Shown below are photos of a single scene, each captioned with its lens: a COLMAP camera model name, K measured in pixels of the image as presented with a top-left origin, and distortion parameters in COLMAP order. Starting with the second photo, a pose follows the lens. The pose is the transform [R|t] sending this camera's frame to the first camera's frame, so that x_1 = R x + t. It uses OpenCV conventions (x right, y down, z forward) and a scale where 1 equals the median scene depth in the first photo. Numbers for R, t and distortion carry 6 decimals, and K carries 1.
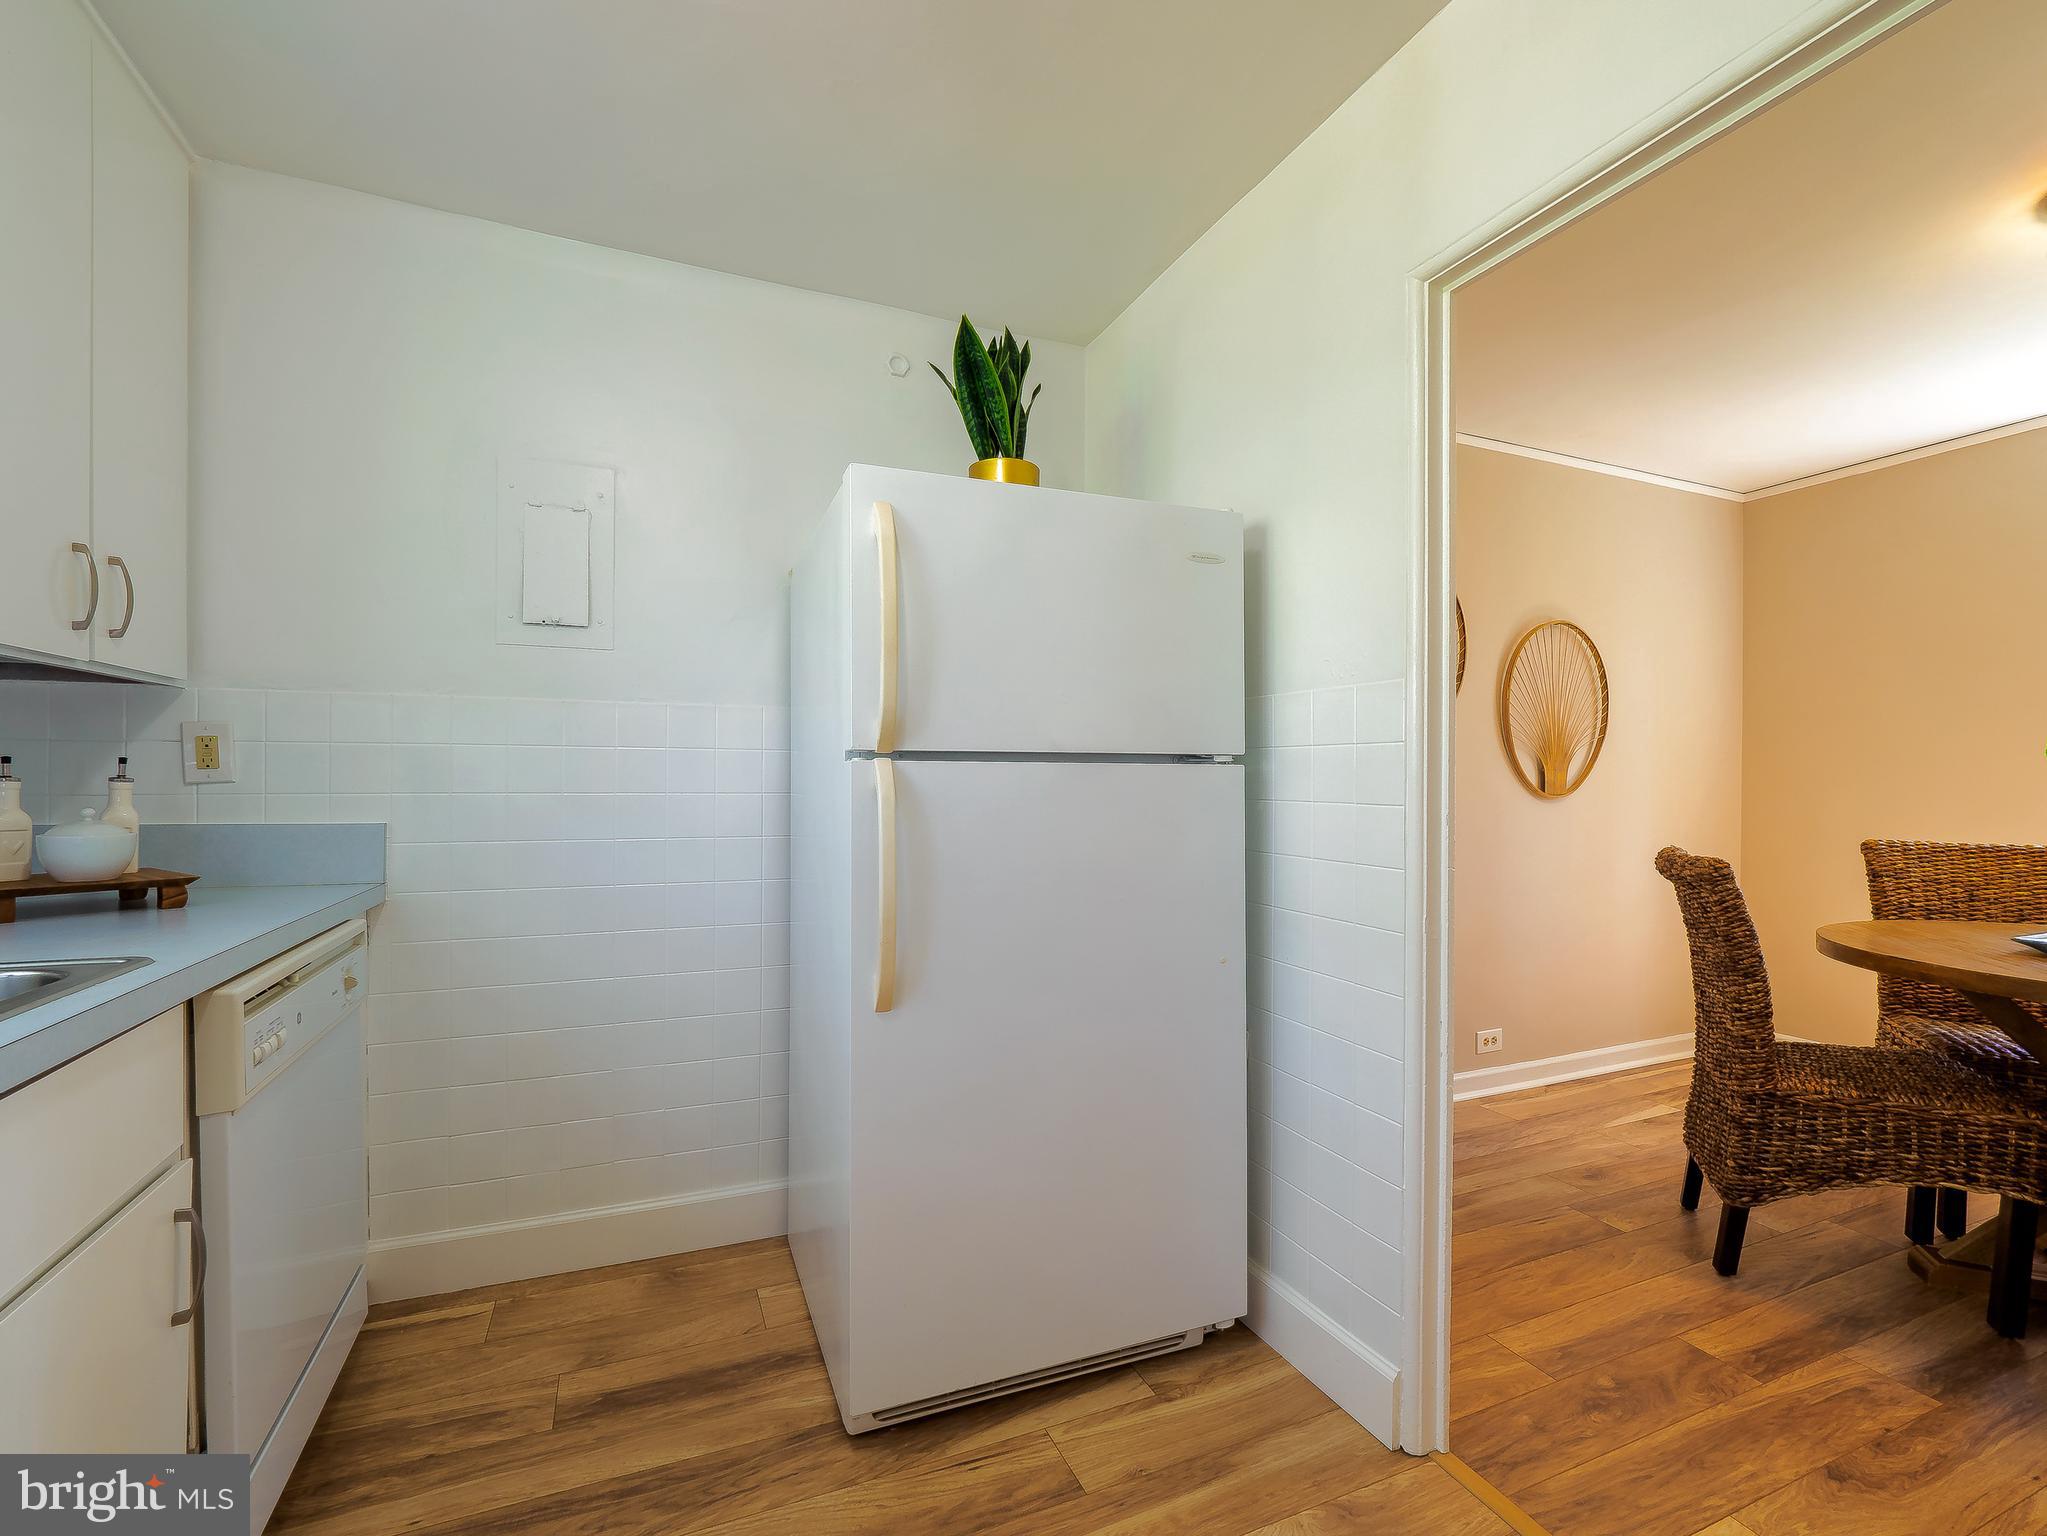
lens RADIAL K [[840.2, 0, 1023.6], [0, 840.2, 780.1], [0, 0, 1]] dist [0.001720, -0.000013]
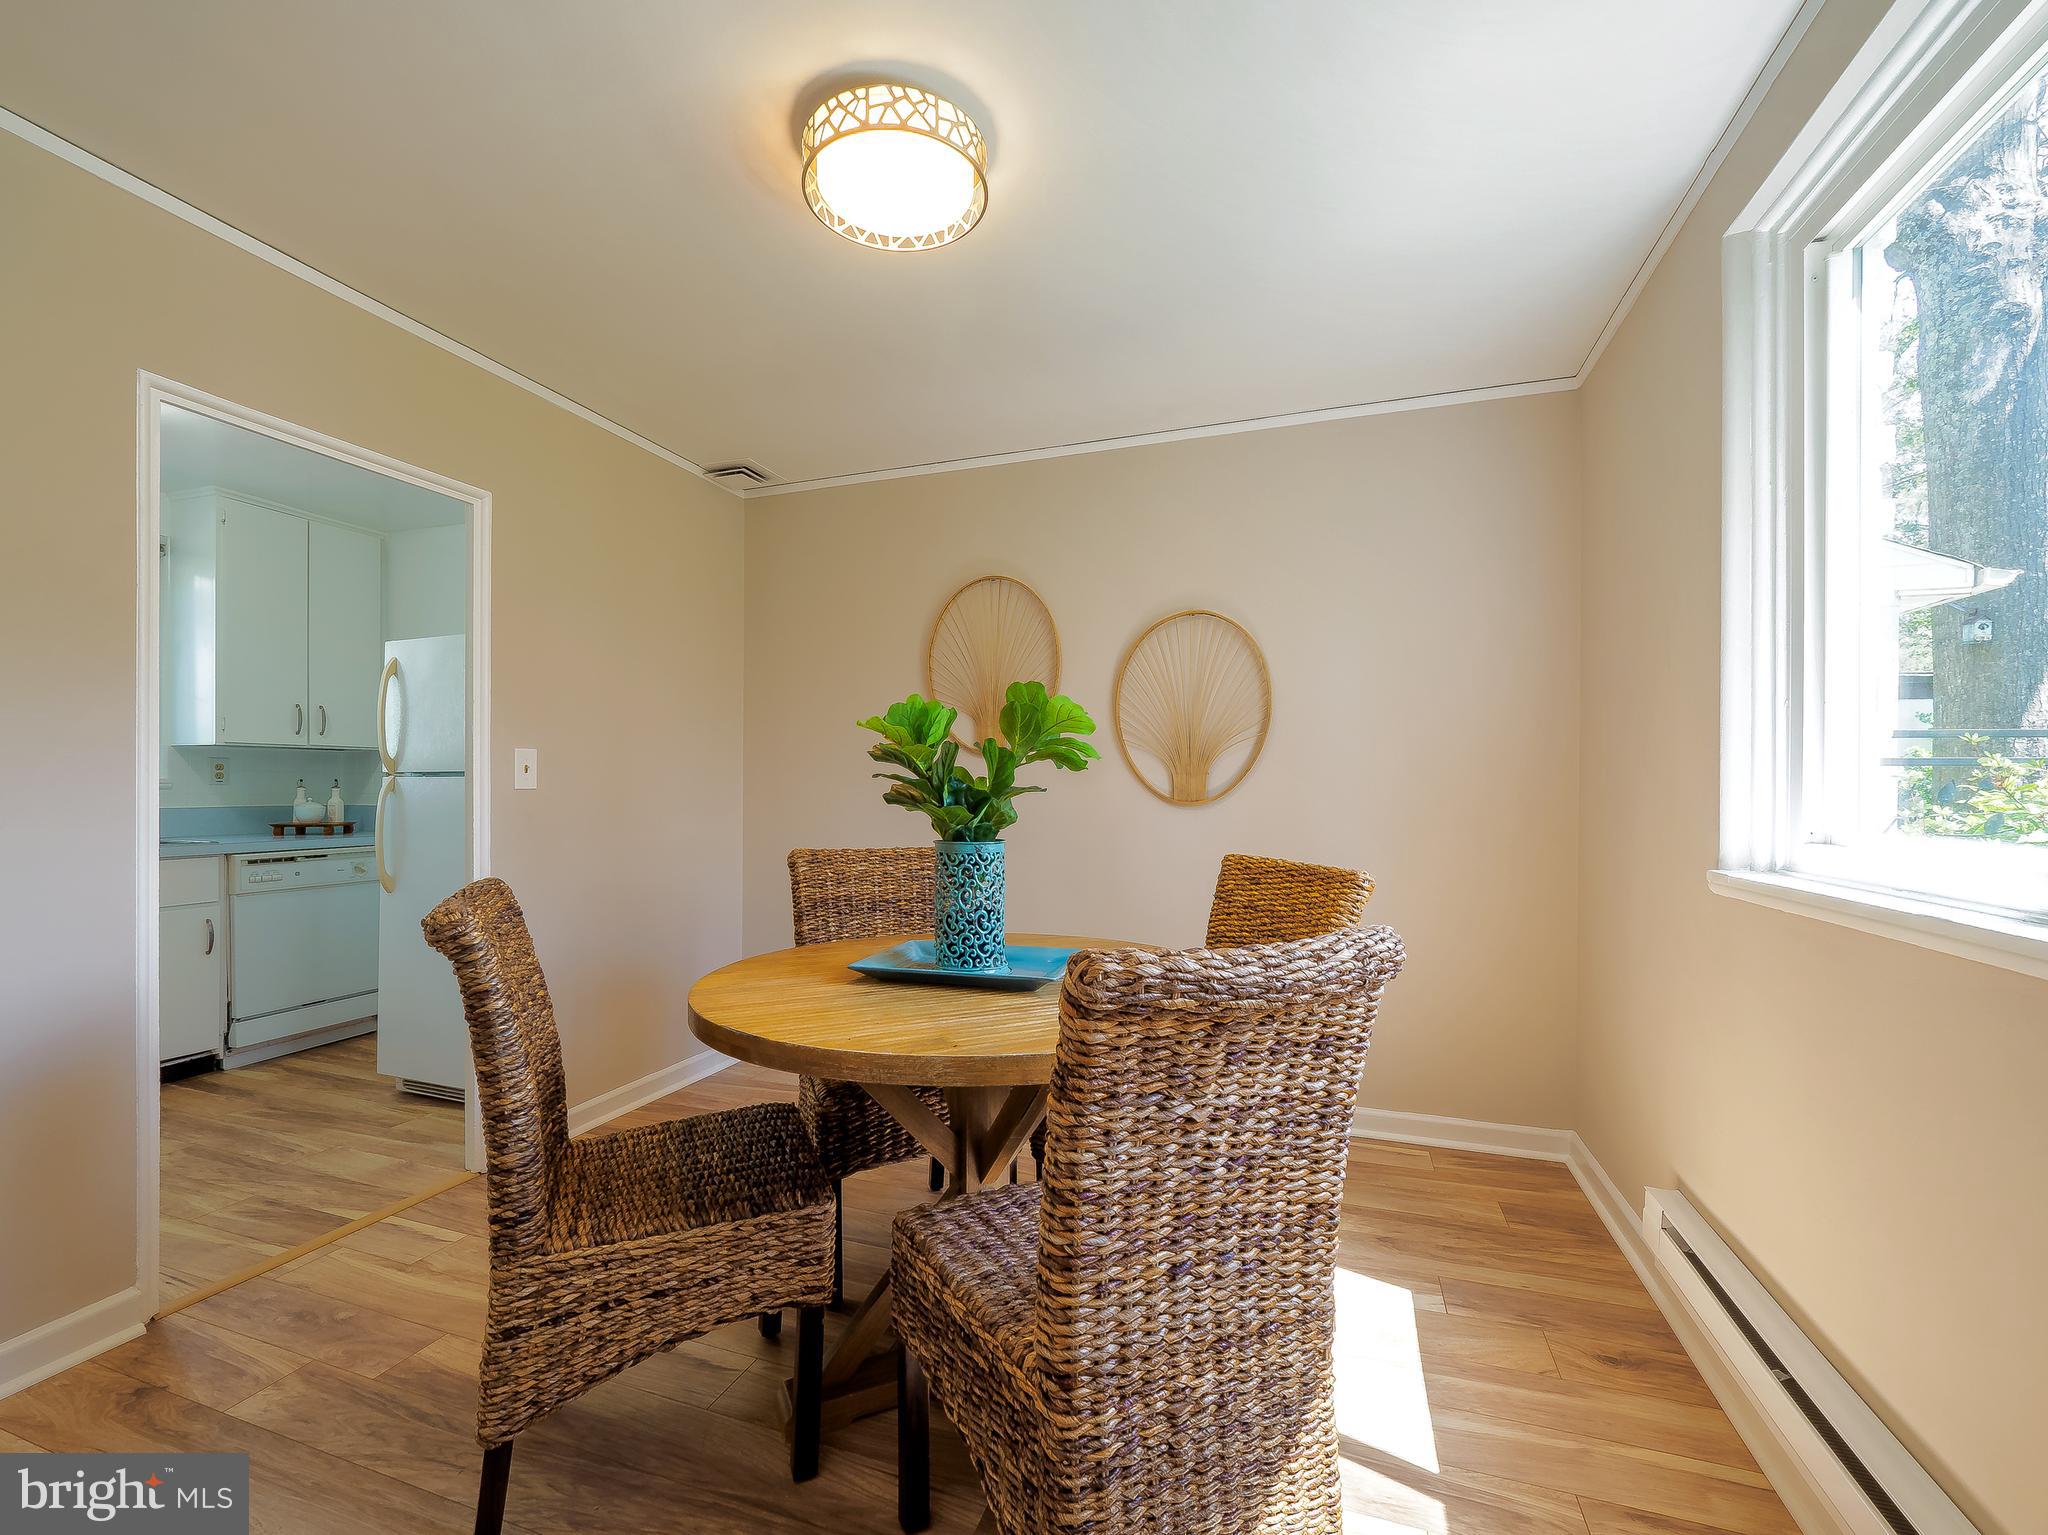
lens RADIAL K [[868.1, 0, 986.1], [0, 868.1, 789.9], [0, 0, 1]] dist [-0.012899, 0.000233]
pose [[0.692439, 0.001074, -0.721476, 2.418900], [0.000151, 0.999999, 0.001634, 0.004438], [0.721476, -0.001241, 0.692438, 0.611411]]
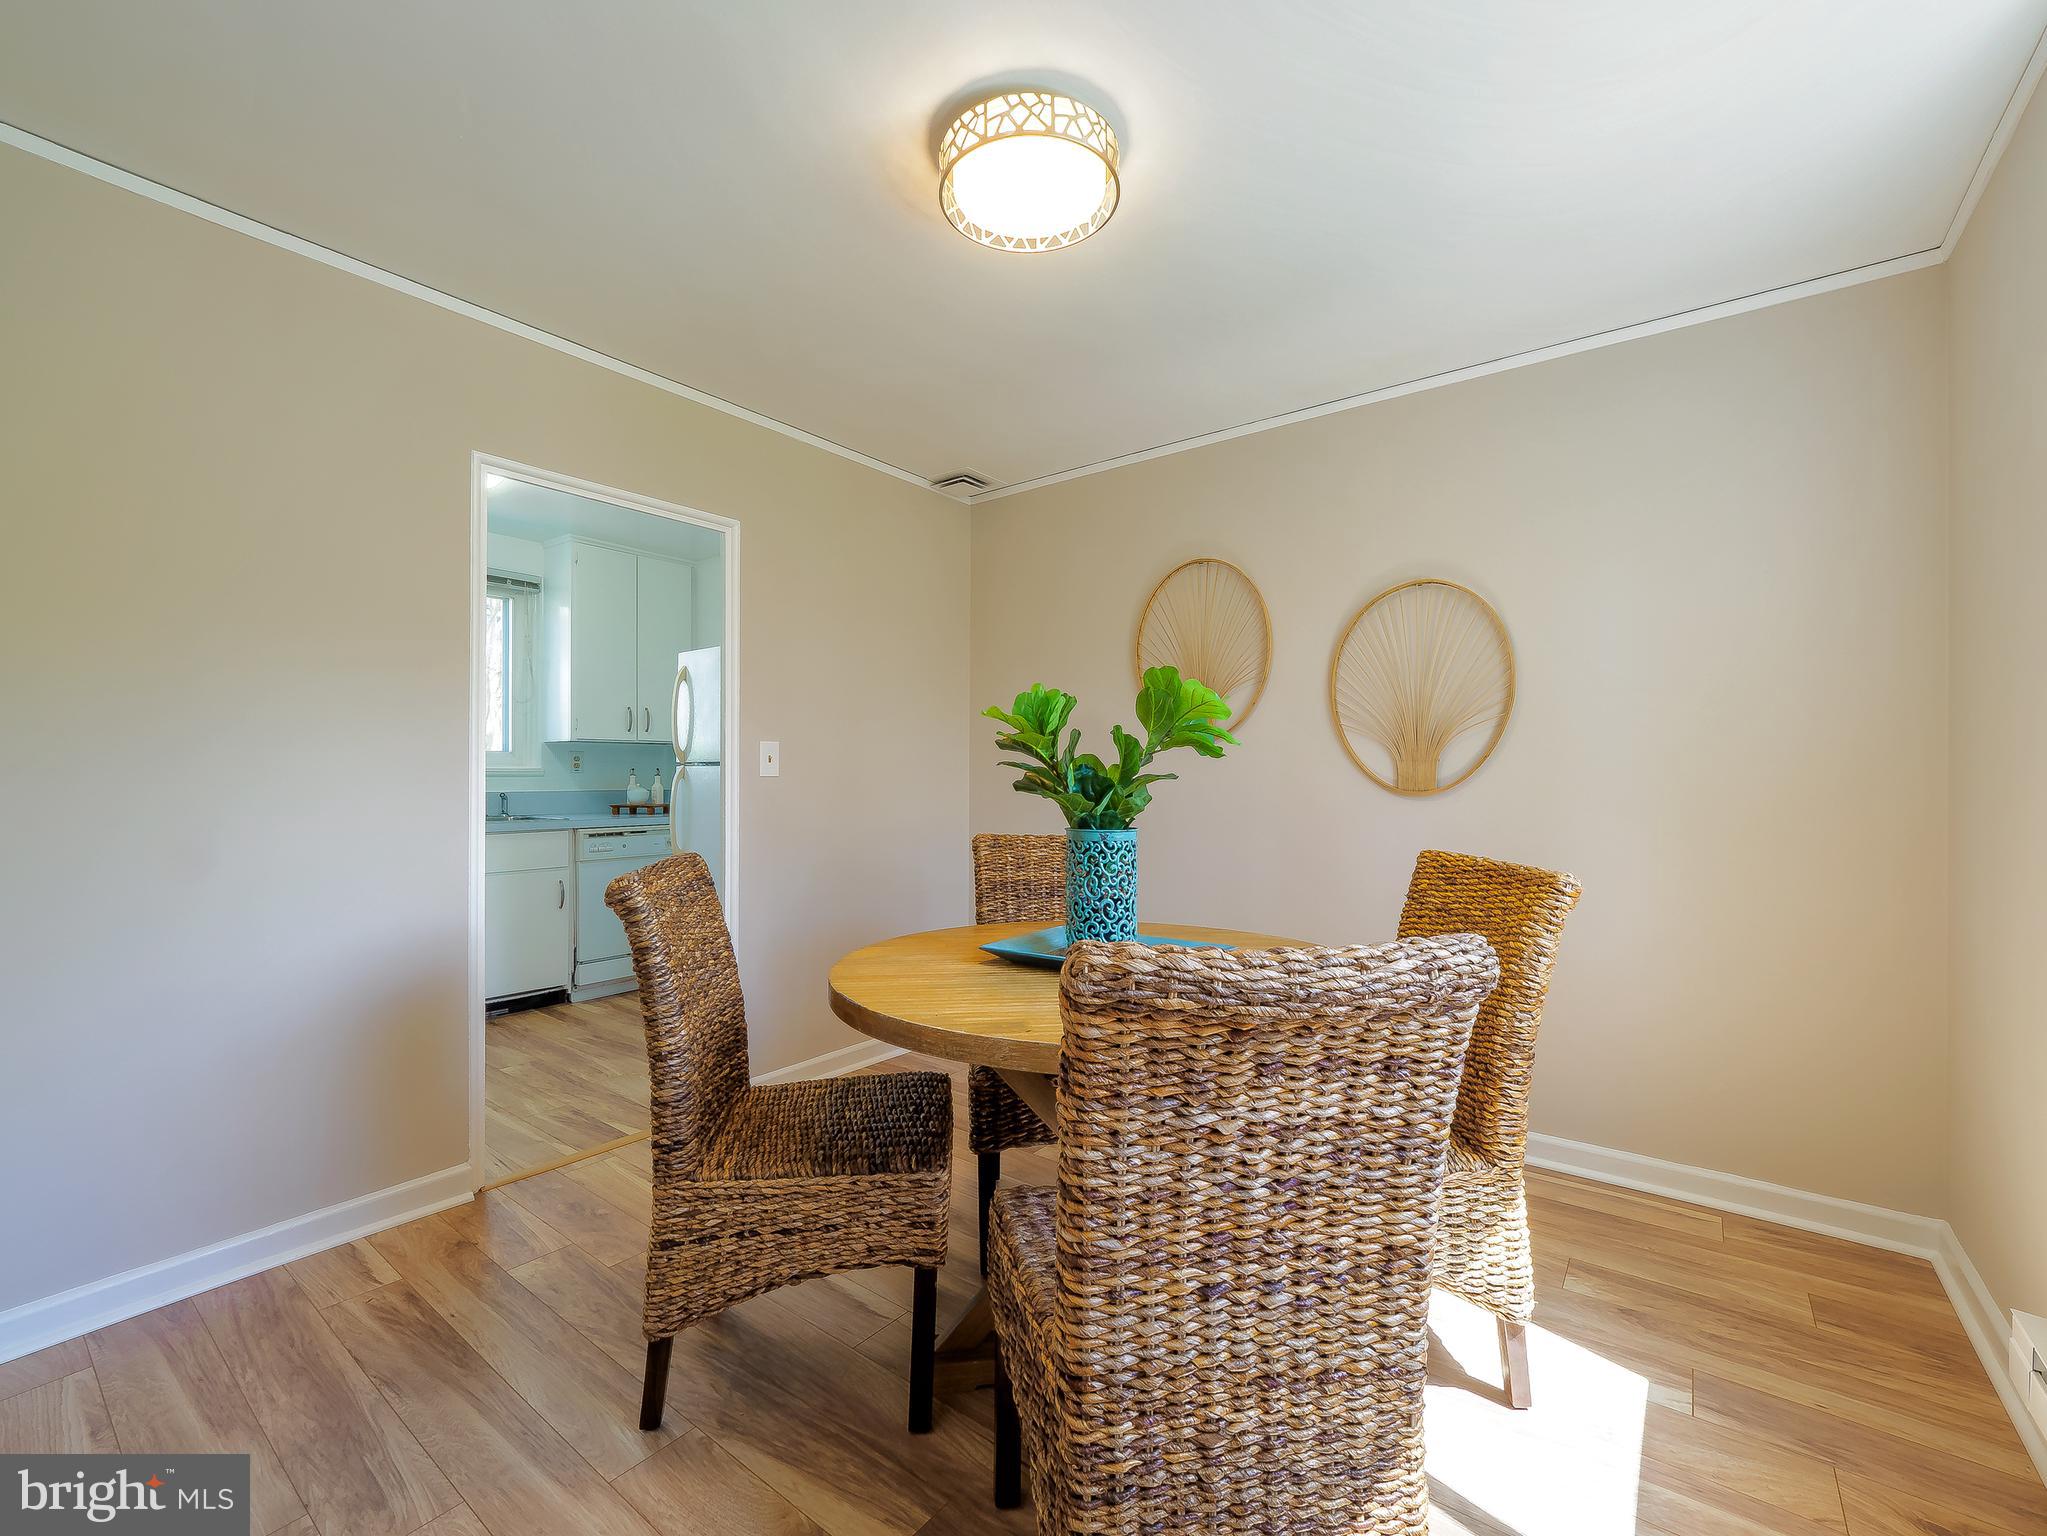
lens RADIAL K [[856.0, 0, 1001.2], [0, 856.0, 771.5], [0, 0, 1]] dist [-0.012723, 0.000500]
pose [[0.438066, -0.004777, -0.898930, 2.528546], [-0.001105, 0.999982, -0.005852, 0.005131], [0.898942, 0.003557, 0.438053, 0.774058]]
